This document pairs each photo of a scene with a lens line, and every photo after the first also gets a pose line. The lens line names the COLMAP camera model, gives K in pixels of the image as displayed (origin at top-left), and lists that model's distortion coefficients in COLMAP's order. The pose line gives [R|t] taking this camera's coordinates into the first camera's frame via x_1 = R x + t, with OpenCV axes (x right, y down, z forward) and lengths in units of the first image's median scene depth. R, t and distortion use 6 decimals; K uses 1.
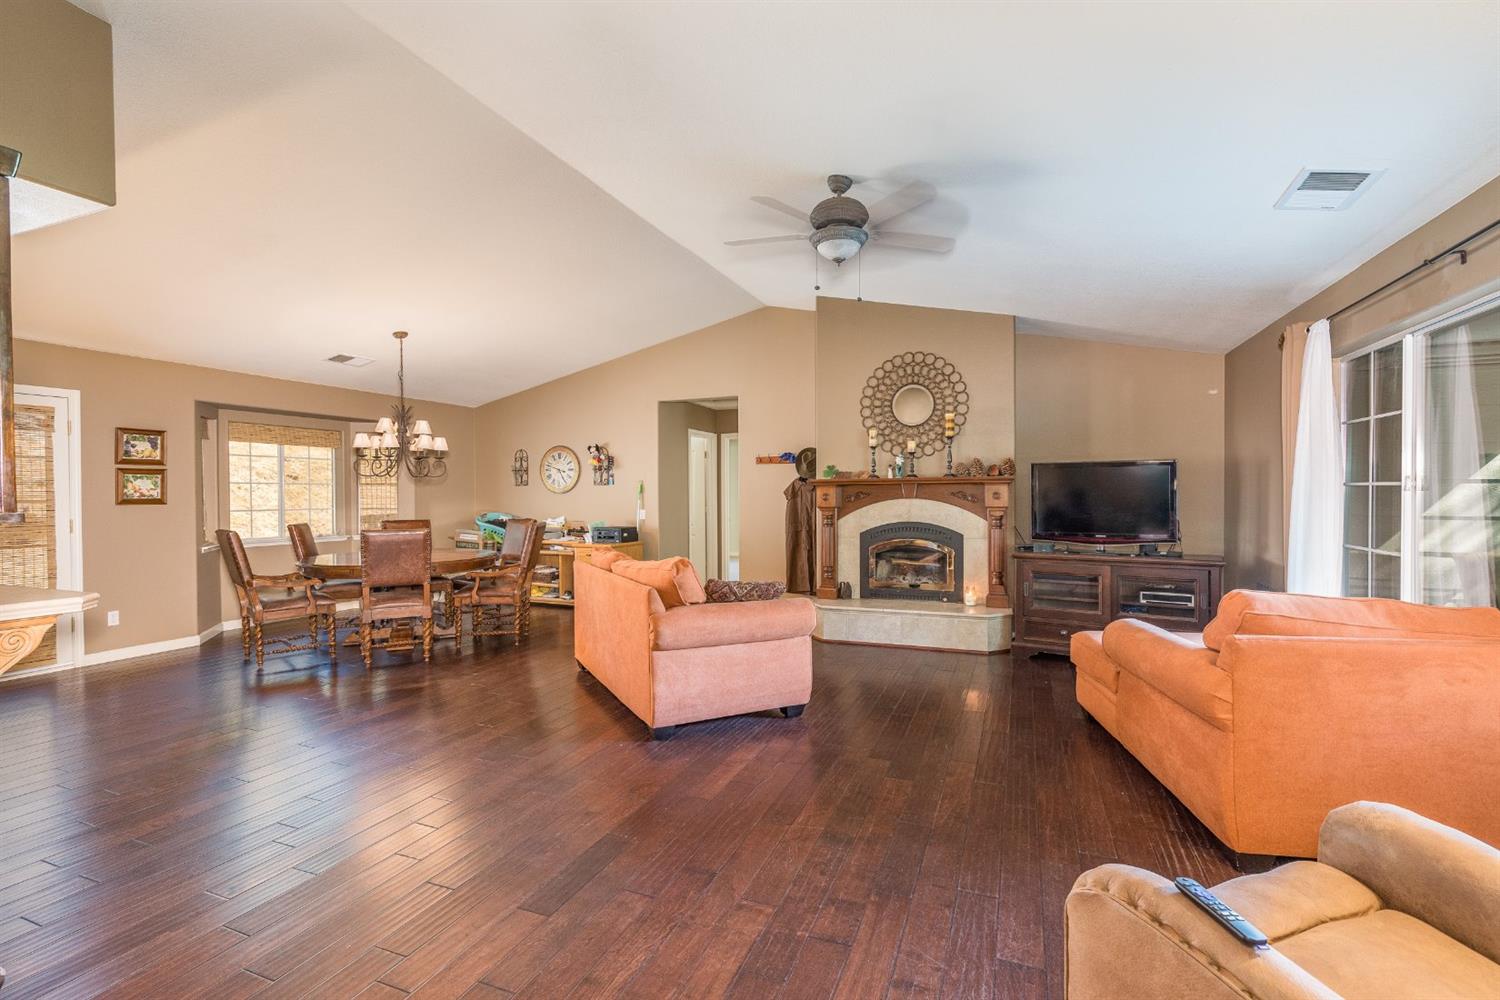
lens RADIAL K [[683.3, 0, 741.2], [0, 683.3, 502.6], [0, 0, 1]] dist [-0.000587, -0.000730]
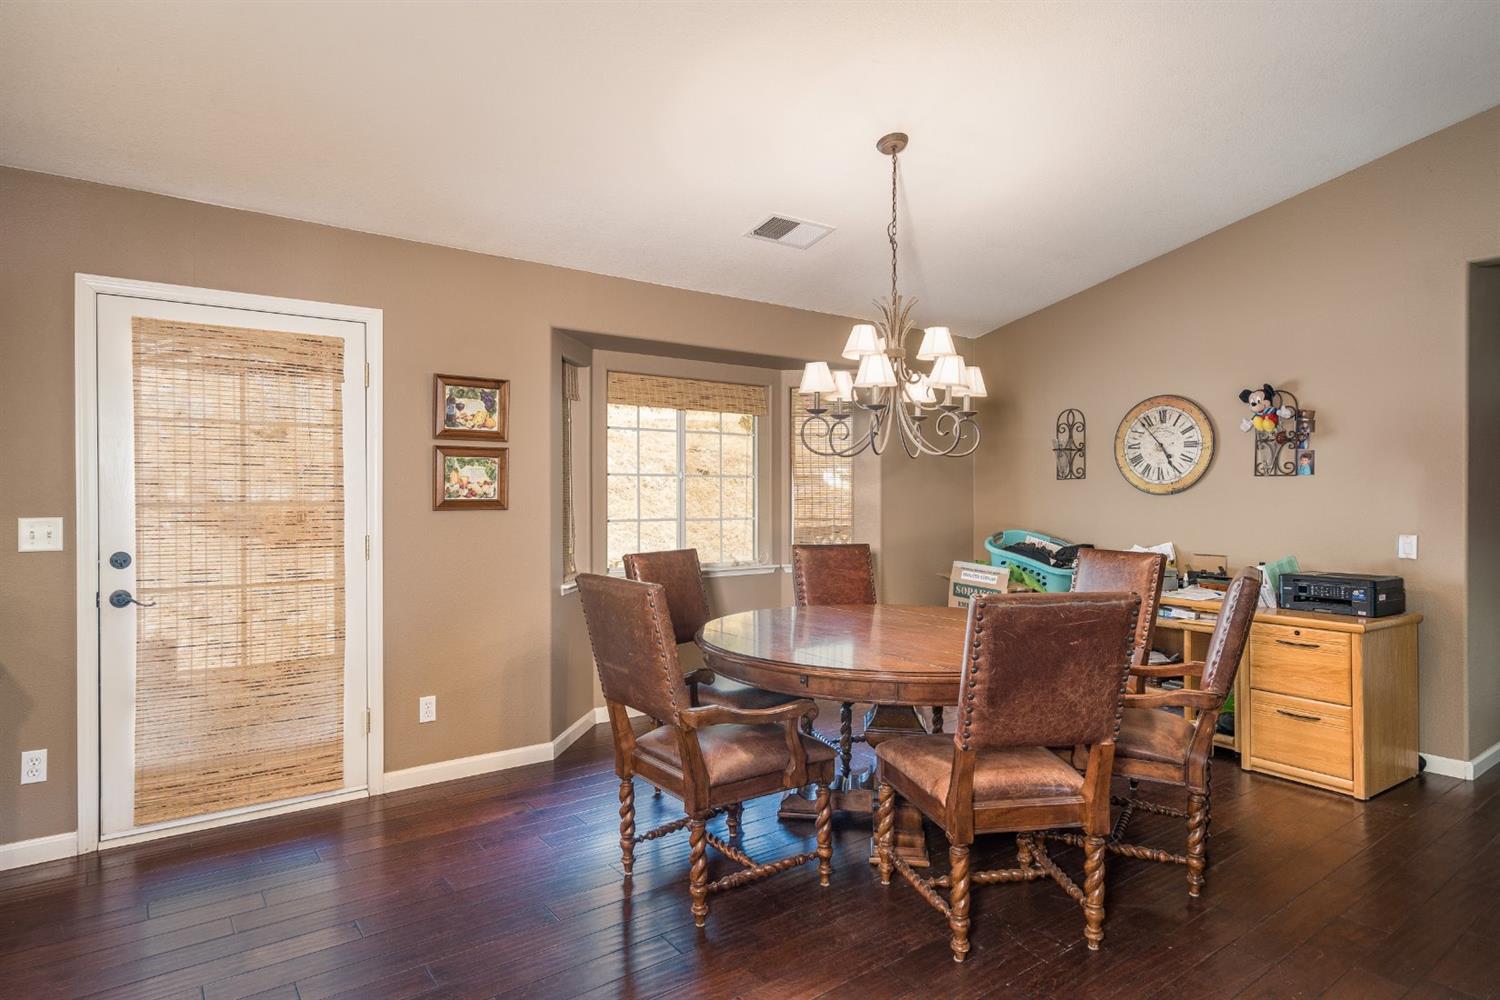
lens RADIAL K [[838.7, 0, 740.4], [0, 838.7, 499.8], [0, 0, 1]] dist [0.006711, 0.000023]
pose [[0.857246, 0.008577, -0.514836, -0.291267], [-0.012232, 0.999918, -0.003708, -0.005161], [0.514762, 0.009477, 0.857281, 0.461832]]
